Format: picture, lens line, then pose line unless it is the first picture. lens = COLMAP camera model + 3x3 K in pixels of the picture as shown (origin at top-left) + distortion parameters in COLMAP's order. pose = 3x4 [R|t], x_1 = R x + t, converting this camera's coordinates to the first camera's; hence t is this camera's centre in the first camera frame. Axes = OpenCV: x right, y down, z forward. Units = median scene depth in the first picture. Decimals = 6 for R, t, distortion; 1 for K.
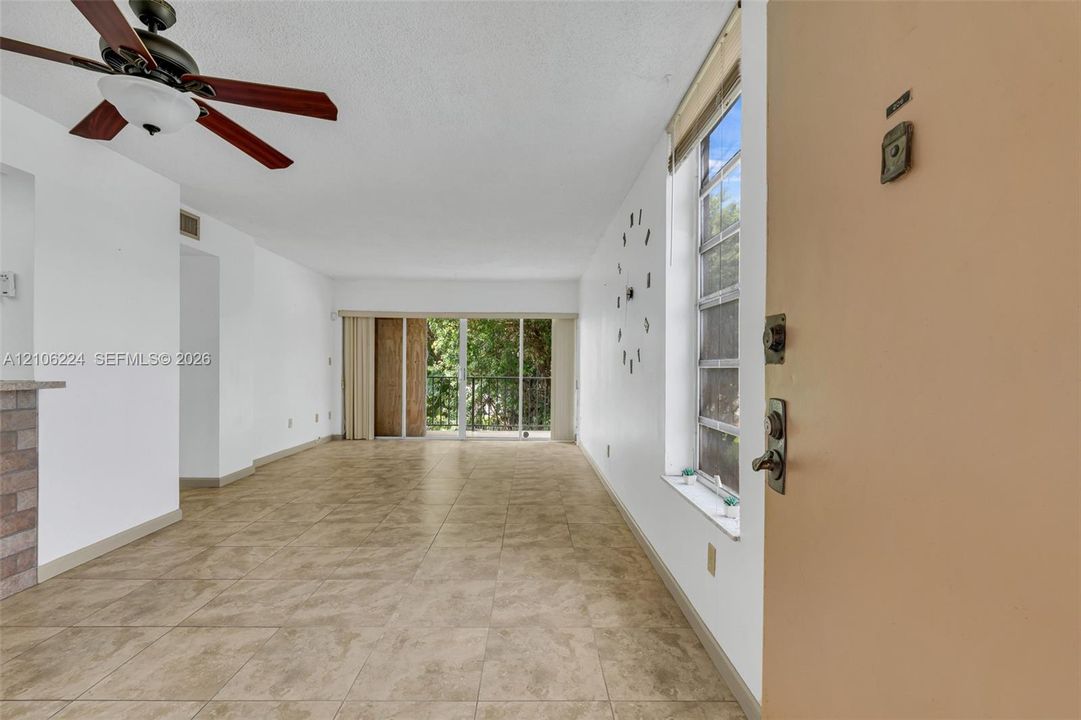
lens RADIAL K [[462.2, 0, 541.5], [0, 462.2, 369.5], [0, 0, 1]] dist [-0.003244, -0.000161]
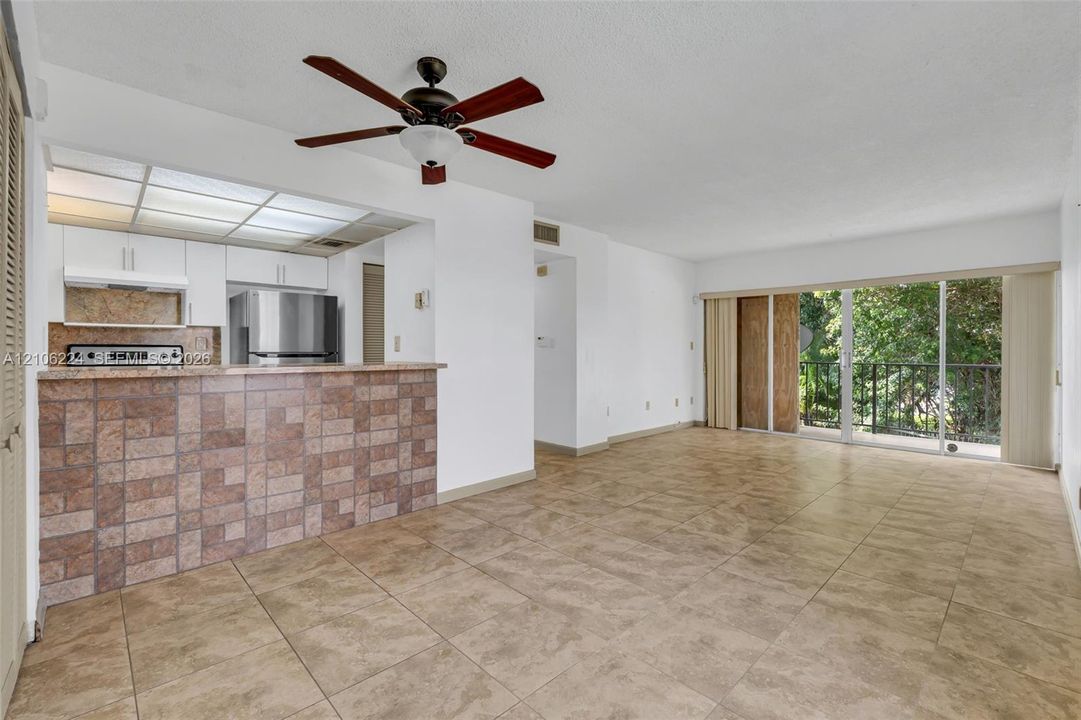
lens RADIAL K [[476.9, 0, 549.7], [0, 476.9, 350.4], [0, 0, 1]] dist [0.000046, -0.001920]
pose [[0.685951, -0.007933, -0.727604, 0.173295], [0.002630, 0.999961, -0.008423, 0.000023], [0.727643, 0.003864, 0.685945, 0.185984]]
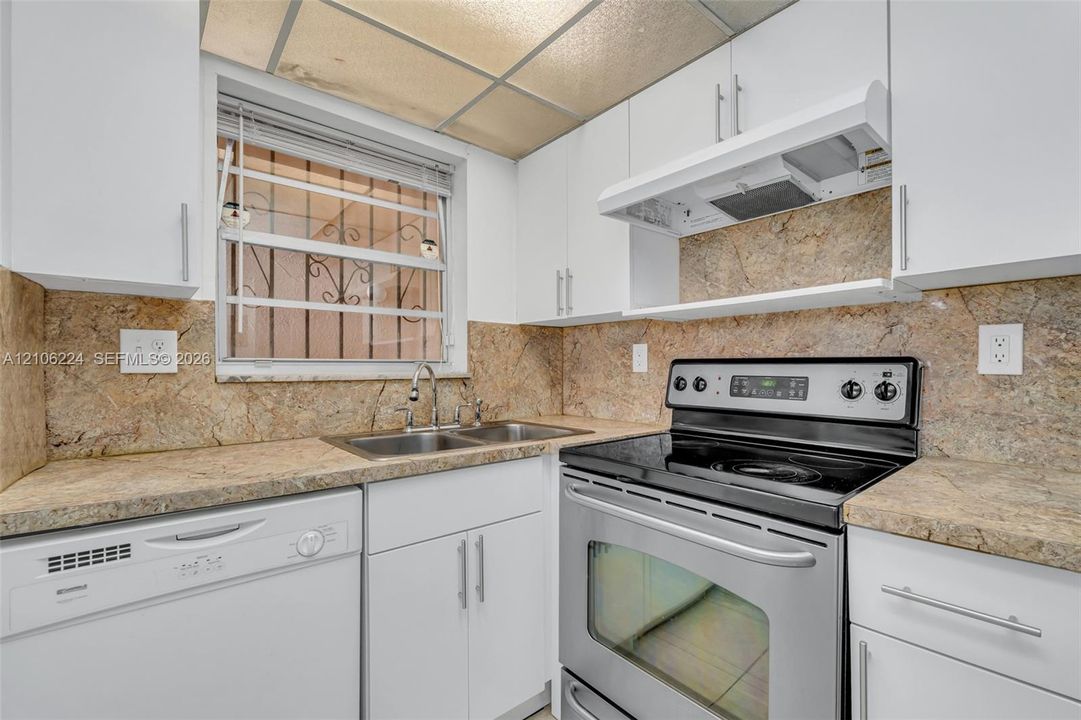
lens RADIAL K [[462.2, 0, 543.2], [0, 462.2, 368.0], [0, 0, 1]] dist [-0.003244, -0.000161]
pose [[-0.782449, -0.010431, -0.622628, -1.129958], [-0.012422, 0.999922, -0.001142, -0.016321], [0.622591, 0.006841, -0.782517, 0.473369]]
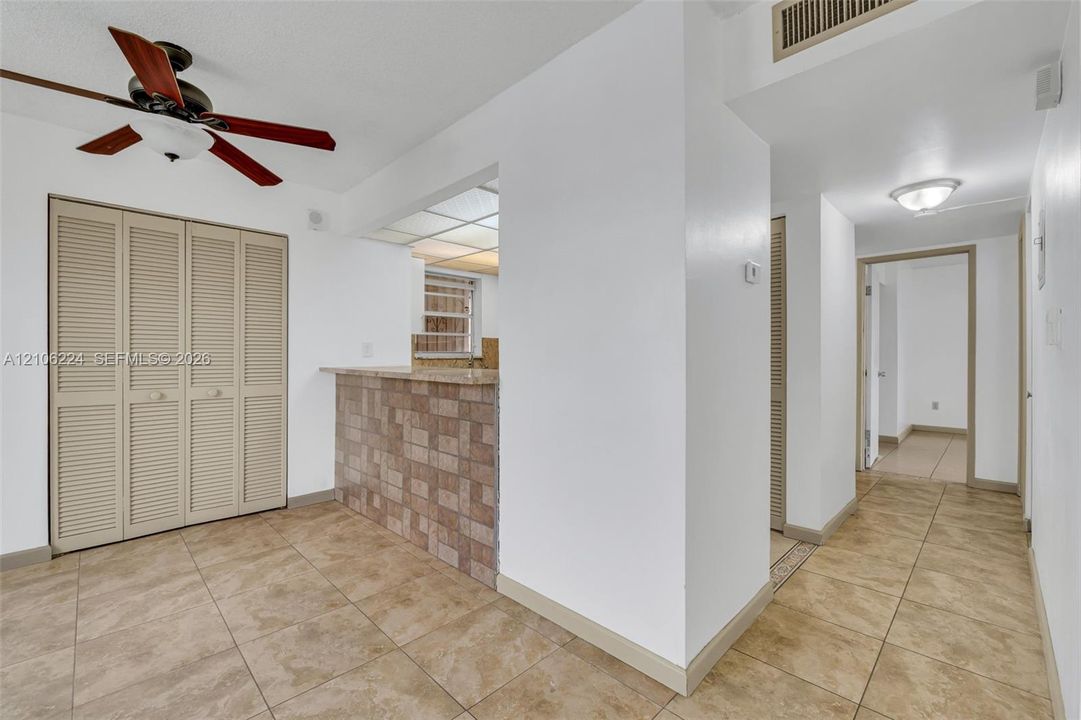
lens RADIAL K [[462.2, 0, 544.3], [0, 462.2, 356.5], [0, 0, 1]] dist [-0.003244, -0.000161]
pose [[-0.727434, -0.005662, -0.686154, -0.400762], [-0.008837, 0.999960, 0.001117, -0.012140], [0.686120, 0.006876, -0.727456, 1.363184]]
